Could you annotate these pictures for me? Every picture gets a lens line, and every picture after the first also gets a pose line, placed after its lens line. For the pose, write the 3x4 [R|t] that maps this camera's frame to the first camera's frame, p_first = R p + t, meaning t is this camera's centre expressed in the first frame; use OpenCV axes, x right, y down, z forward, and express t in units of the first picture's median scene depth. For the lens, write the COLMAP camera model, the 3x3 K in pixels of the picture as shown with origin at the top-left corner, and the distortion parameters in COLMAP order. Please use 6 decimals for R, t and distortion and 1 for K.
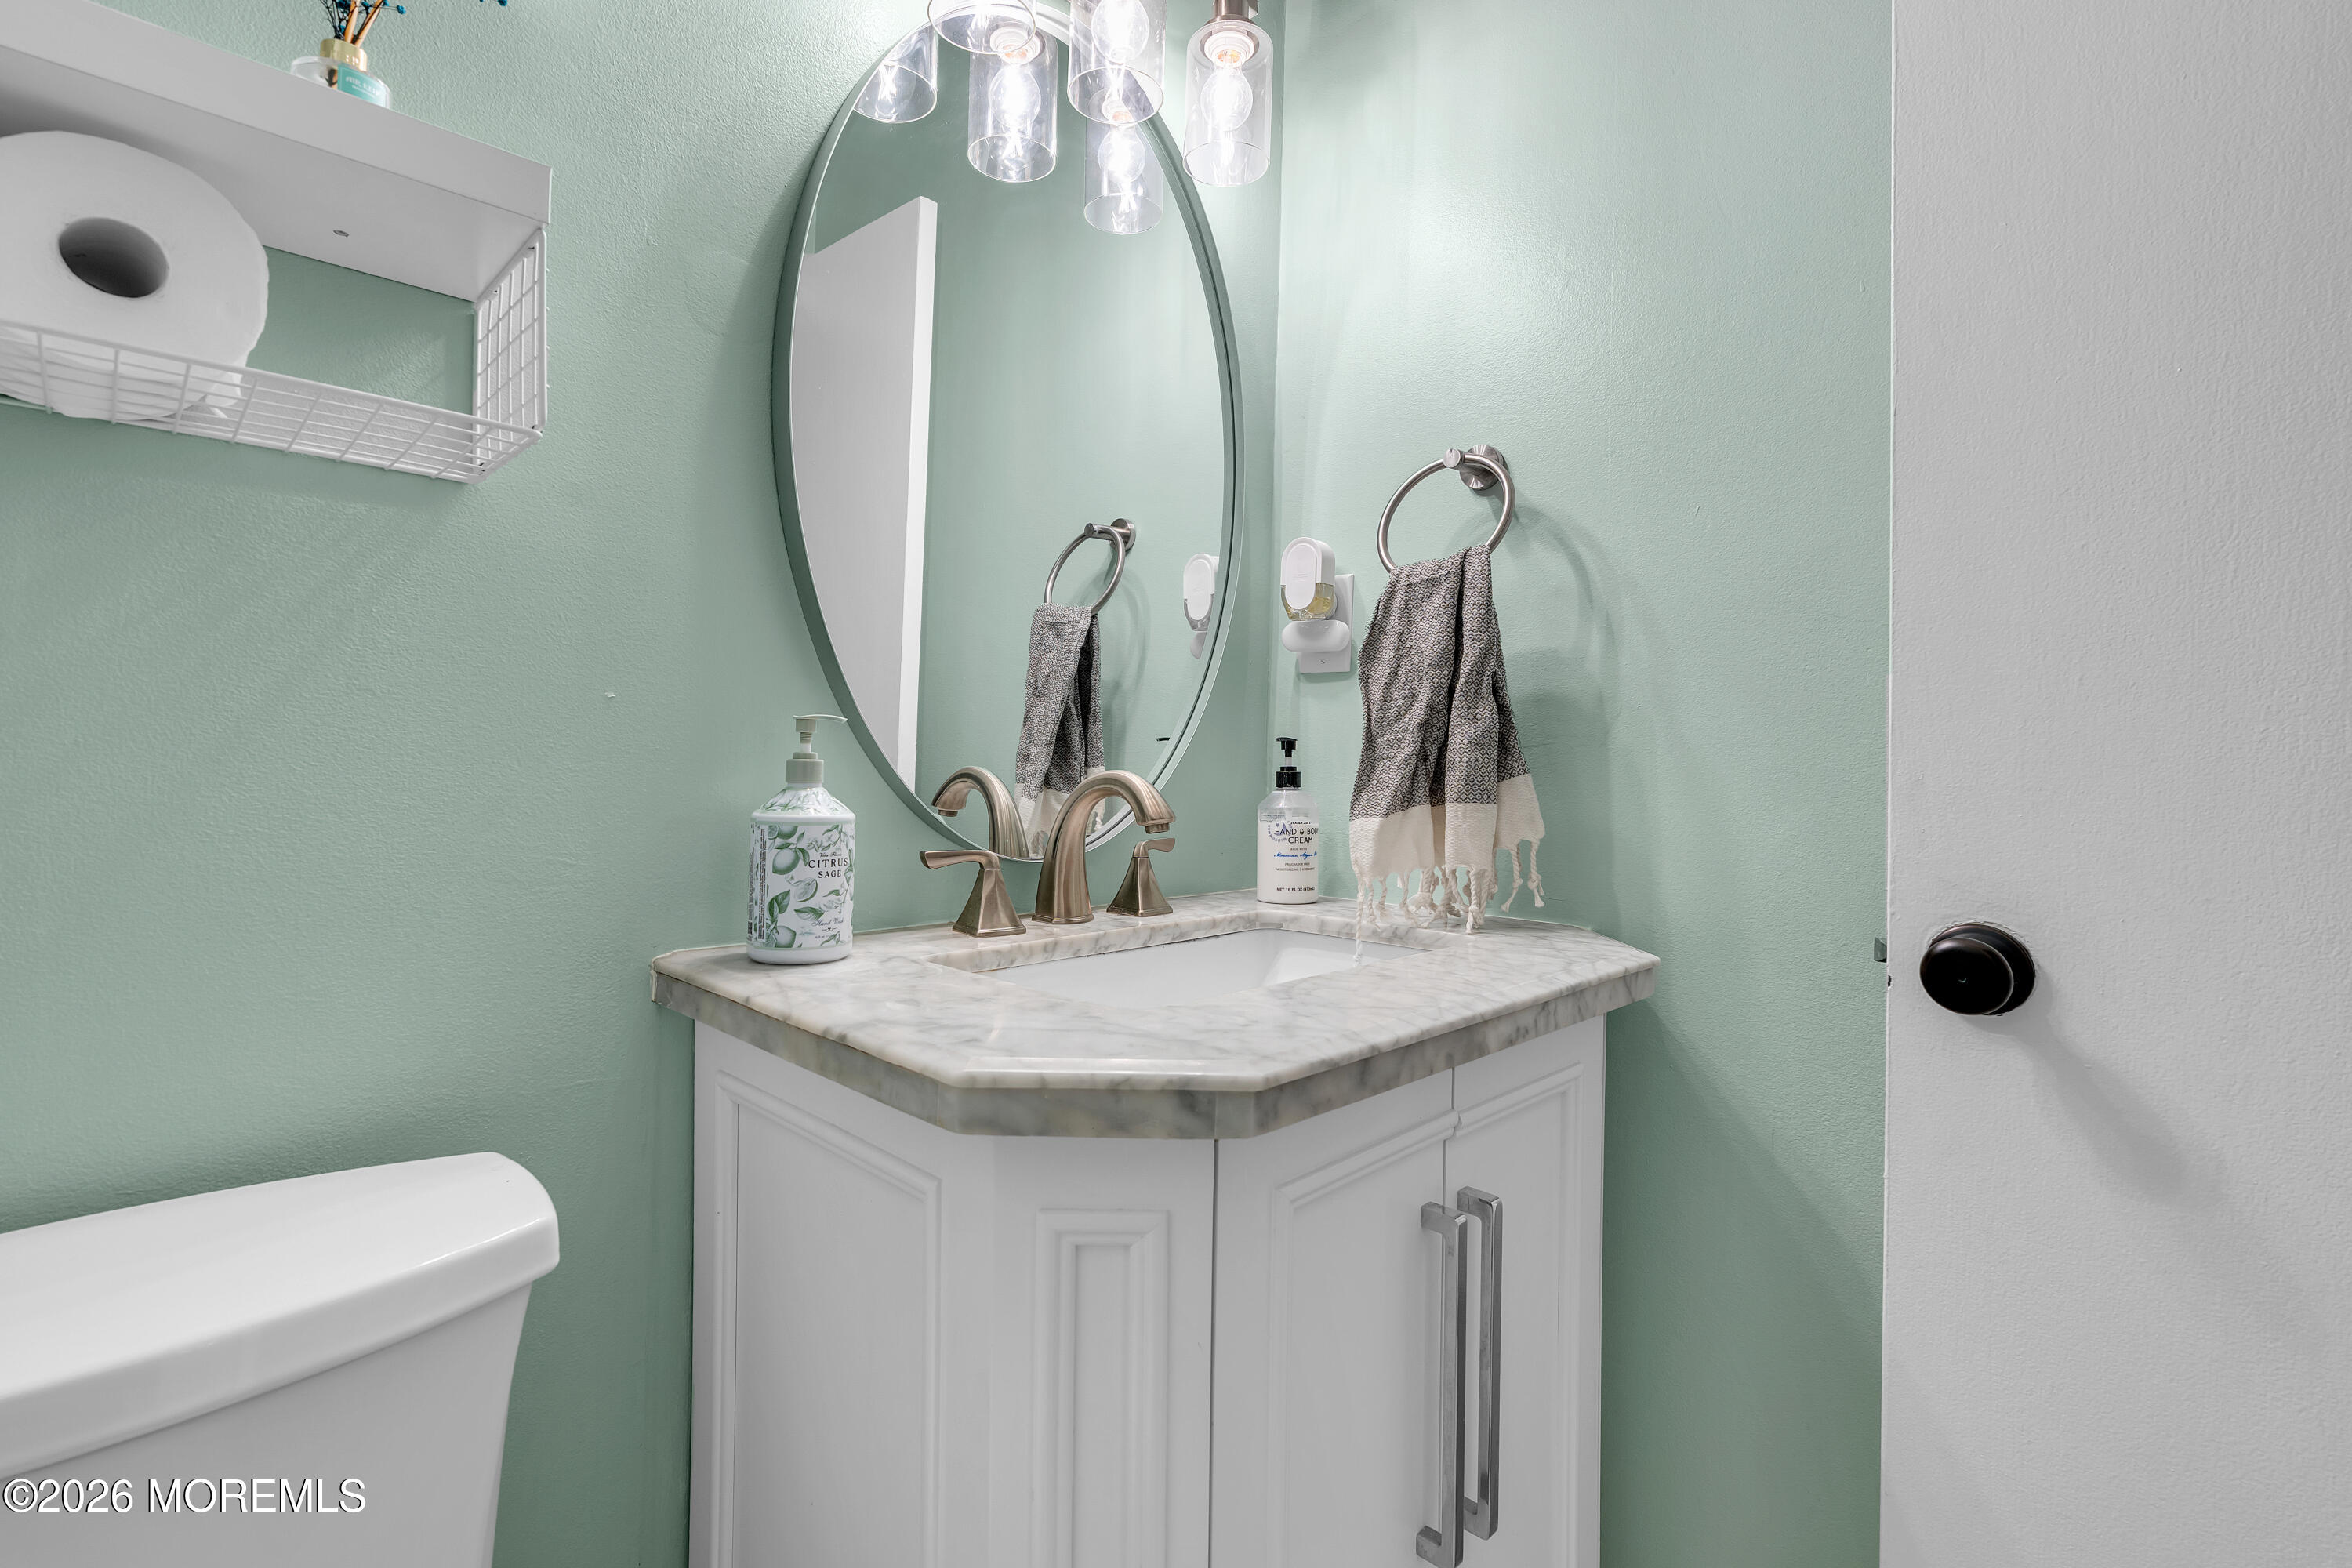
lens RADIAL K [[1059.0, 0, 1180.3], [0, 1059.0, 746.1], [0, 0, 1]] dist [-0.010904, 0.002825]
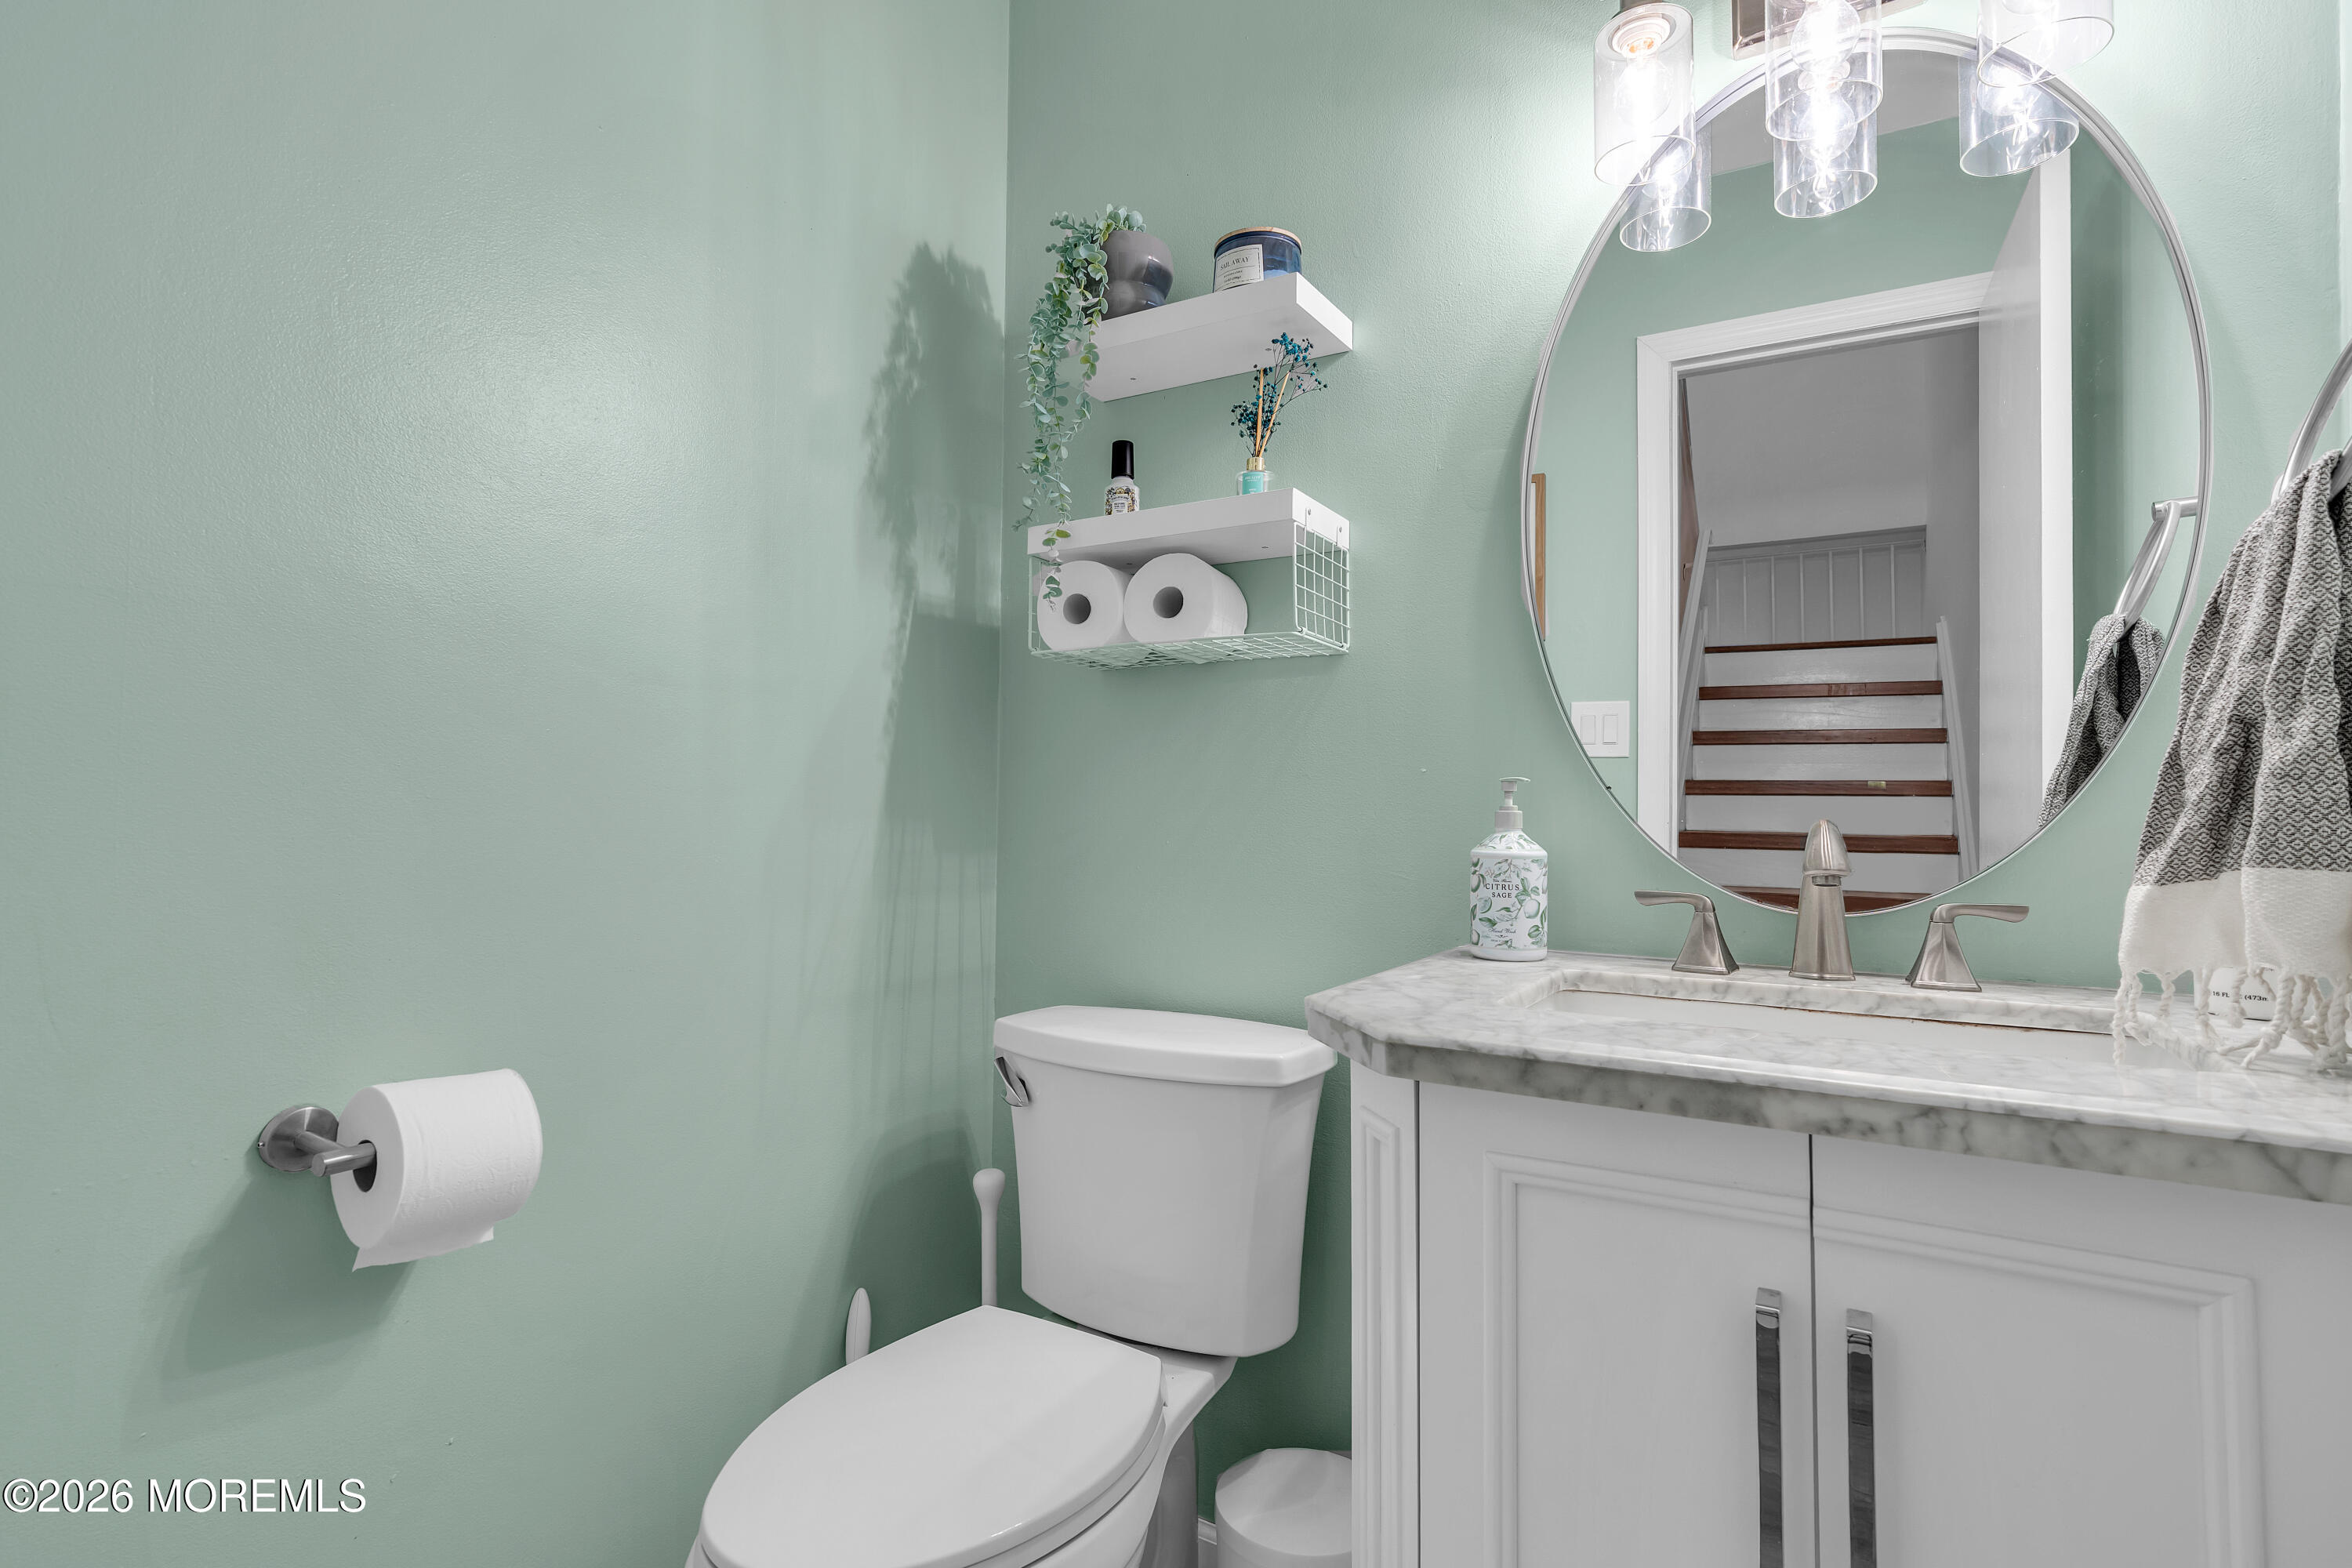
lens RADIAL K [[1059.0, 0, 1175.4], [0, 1059.0, 794.0], [0, 0, 1]] dist [-0.010904, 0.002825]
pose [[0.281149, -0.027731, -0.959263, 0.856916], [0.010860, 0.999610, -0.025715, 0.022452], [0.959603, -0.003188, 0.281340, 0.224021]]
